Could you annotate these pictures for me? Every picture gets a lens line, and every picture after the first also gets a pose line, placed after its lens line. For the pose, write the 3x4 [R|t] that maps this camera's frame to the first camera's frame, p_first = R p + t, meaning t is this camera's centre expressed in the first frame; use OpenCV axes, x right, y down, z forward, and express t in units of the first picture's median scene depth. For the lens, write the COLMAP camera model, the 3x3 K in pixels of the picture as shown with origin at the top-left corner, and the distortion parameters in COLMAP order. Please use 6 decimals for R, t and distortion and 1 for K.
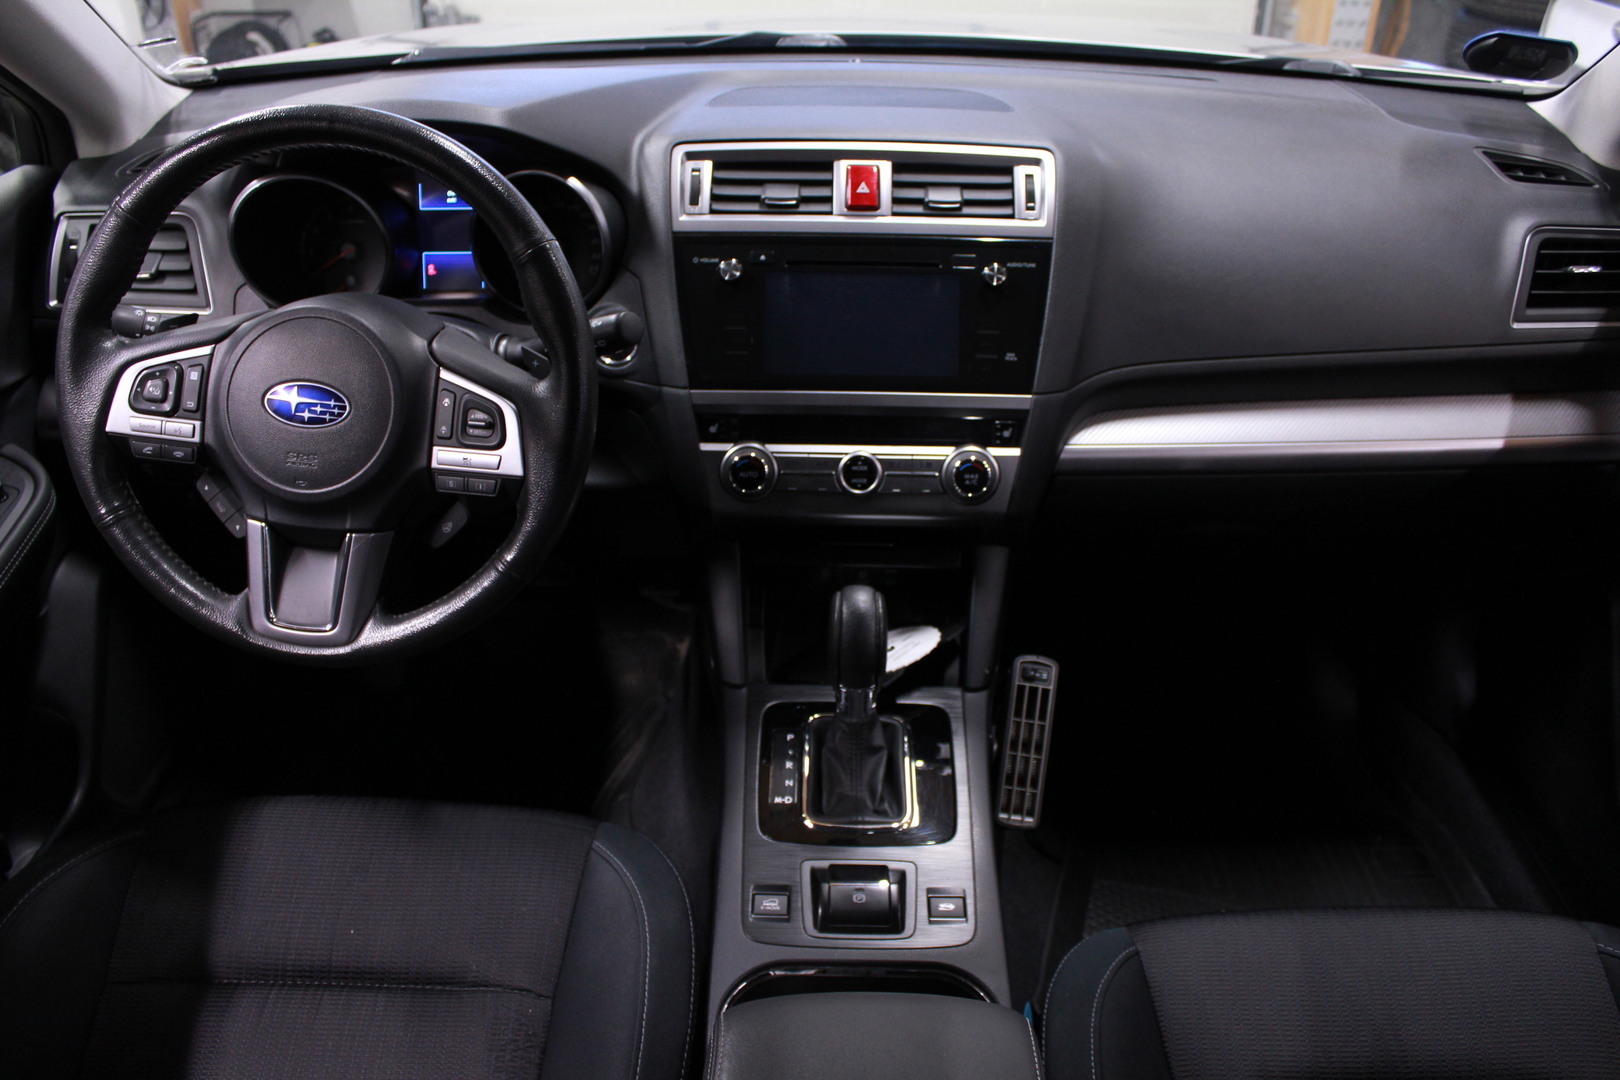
lens RADIAL K [[1343.7, 0, 812.2], [0, 1343.7, 540.2], [0, 0, 1]] dist [-0.150355, 0.108896]
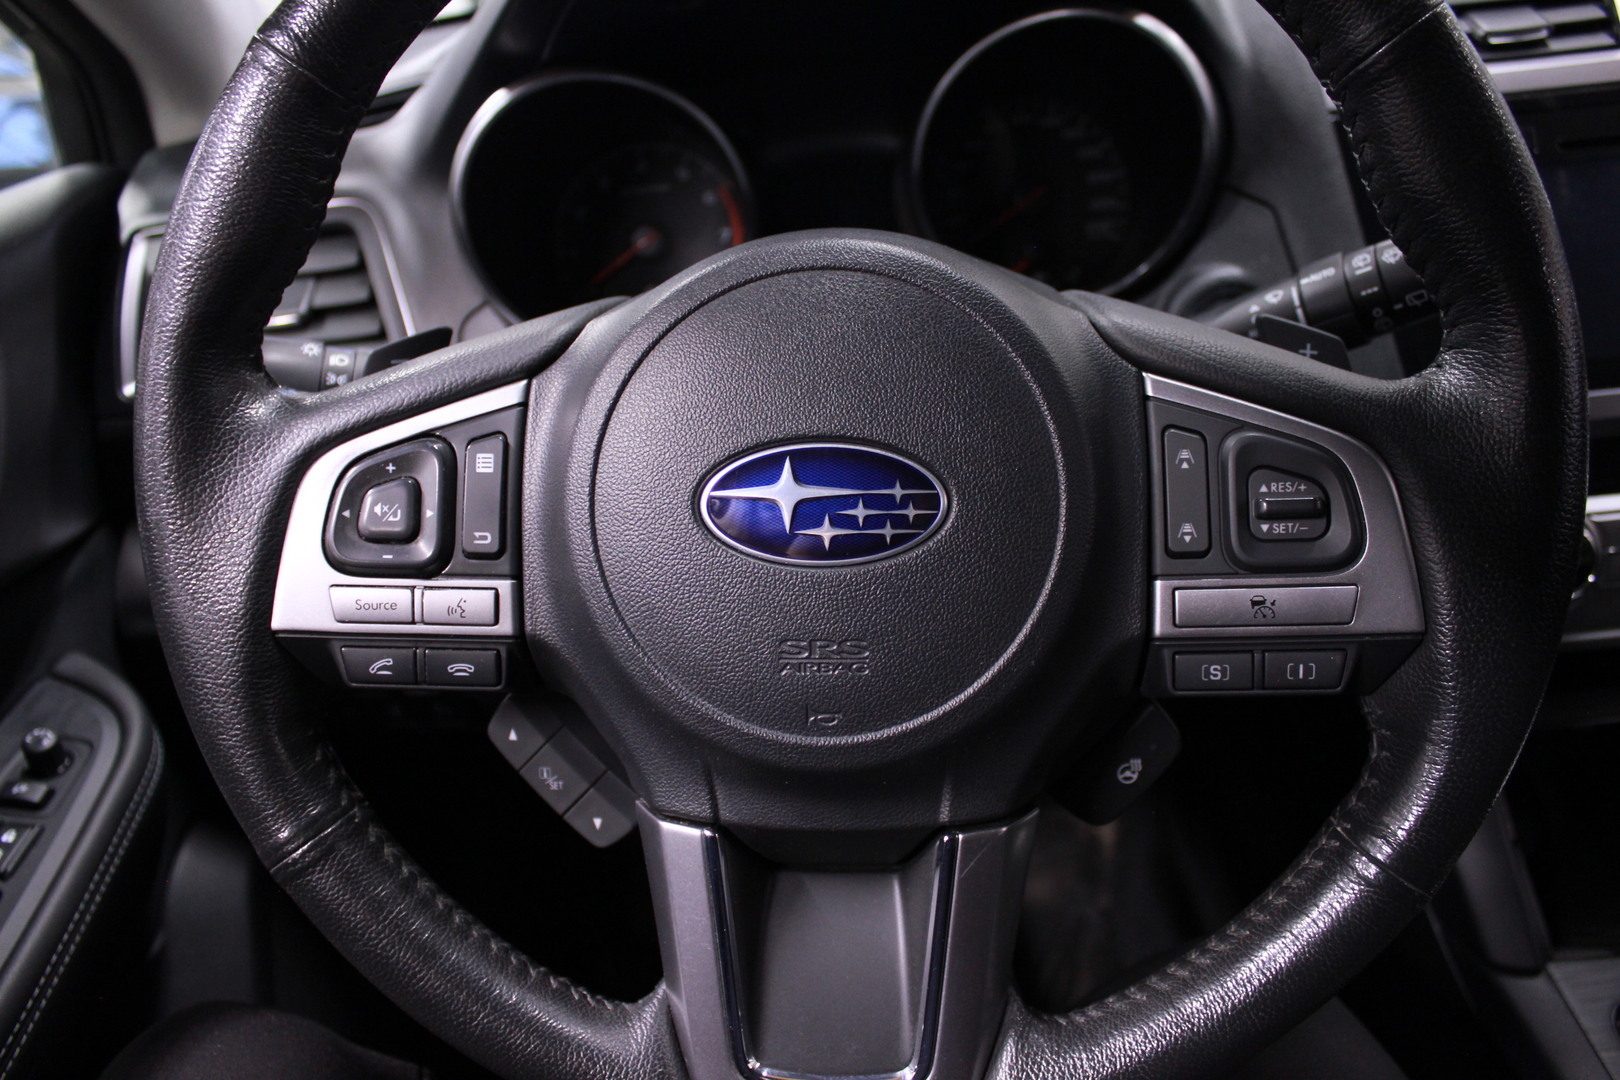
lens RADIAL K [[1343.7, 0, 817.0], [0, 1343.7, 530.7], [0, 0, 1]] dist [-0.150355, 0.108896]
pose [[0.992090, -0.111863, -0.056957, -0.354995], [0.107403, 0.991297, -0.076126, -0.065661], [0.064977, 0.069406, 0.995470, 0.612663]]
